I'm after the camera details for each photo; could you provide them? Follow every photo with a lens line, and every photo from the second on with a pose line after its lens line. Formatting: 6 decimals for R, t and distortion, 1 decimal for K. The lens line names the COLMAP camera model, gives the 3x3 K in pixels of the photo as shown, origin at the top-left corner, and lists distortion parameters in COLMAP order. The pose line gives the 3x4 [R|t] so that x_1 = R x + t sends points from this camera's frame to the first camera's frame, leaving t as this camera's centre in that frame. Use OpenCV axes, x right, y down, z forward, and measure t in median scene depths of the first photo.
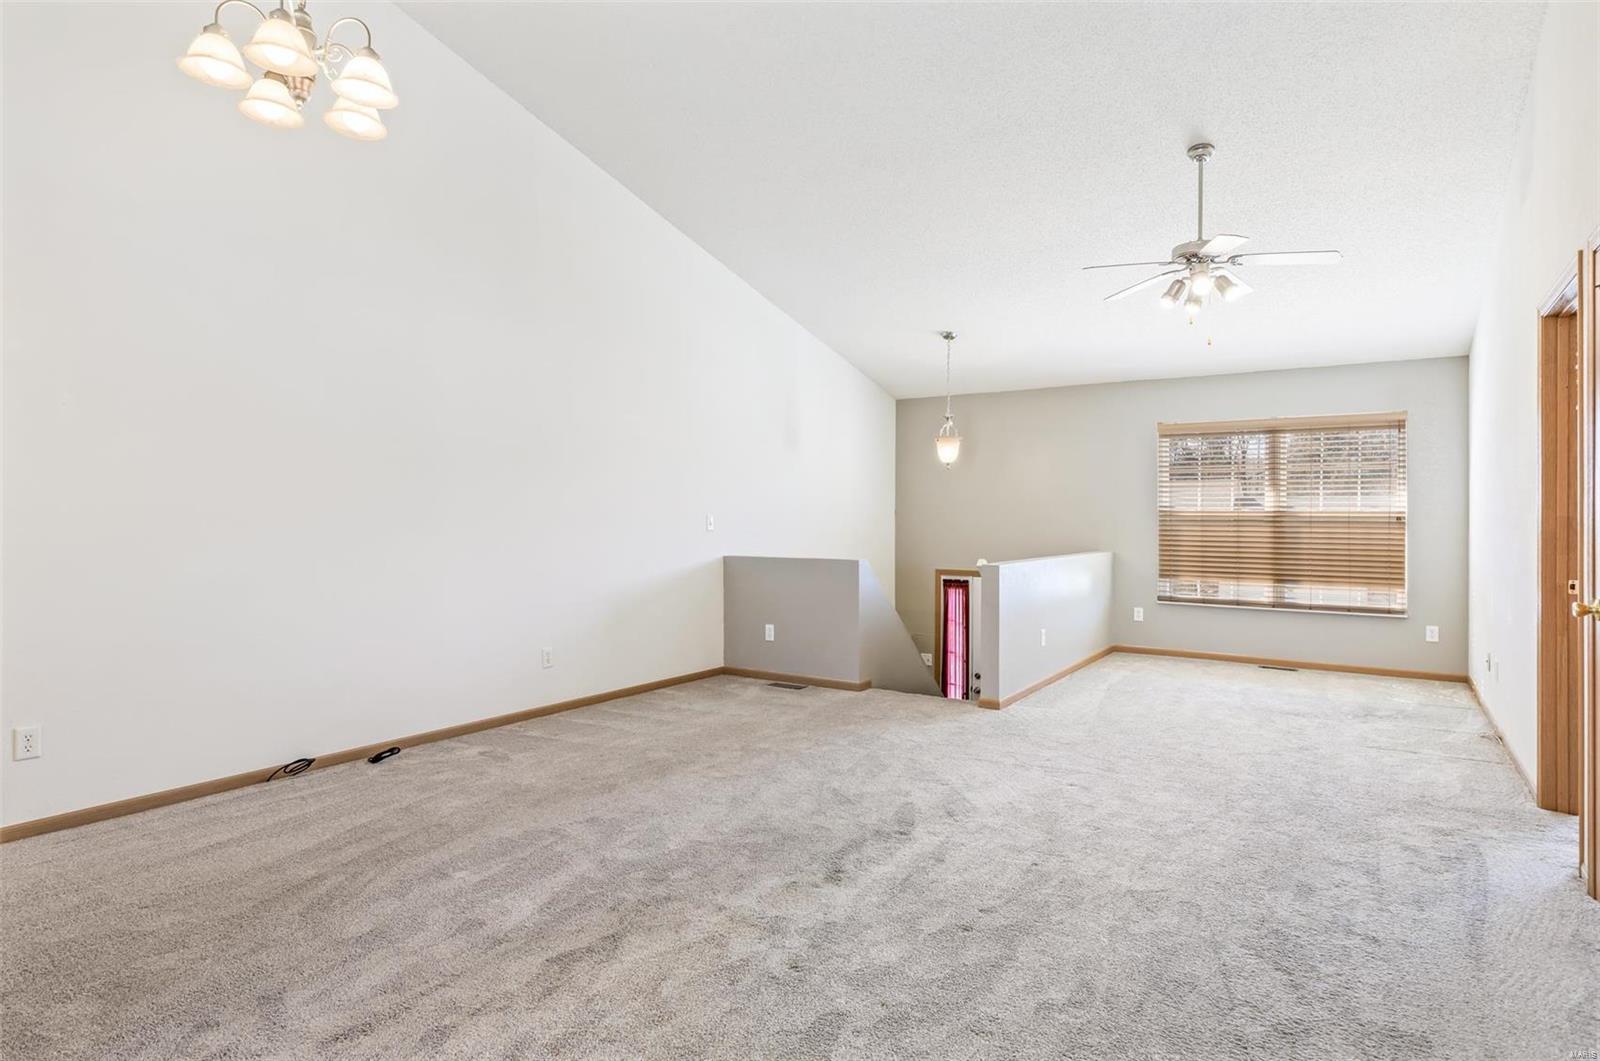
lens RADIAL K [[873.0, 0, 810.9], [0, 873.0, 528.4], [0, 0, 1]] dist [-0.001233, -0.000143]
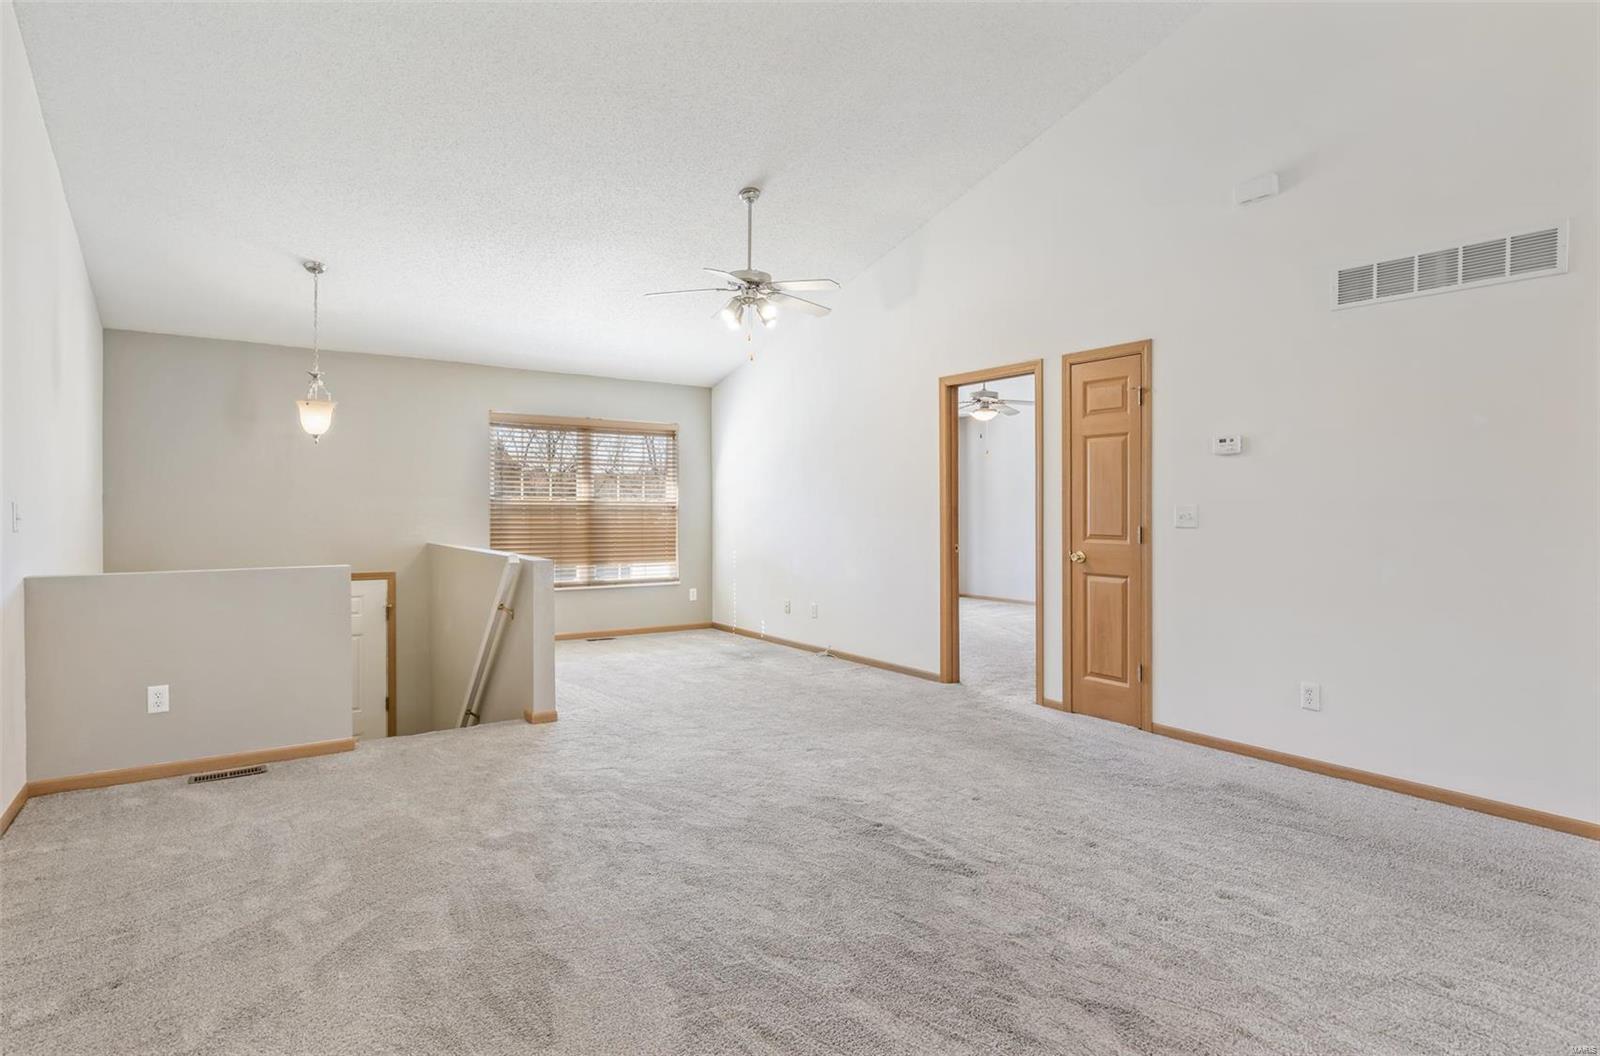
lens RADIAL K [[848.1, 0, 809.3], [0, 848.1, 517.3], [0, 0, 1]] dist [0.004720, -0.000822]
pose [[0.366656, -0.011607, 0.930284, -0.408922], [0.010114, 0.999913, 0.008489, -0.005521], [-0.930301, 0.006296, 0.366742, 0.356585]]
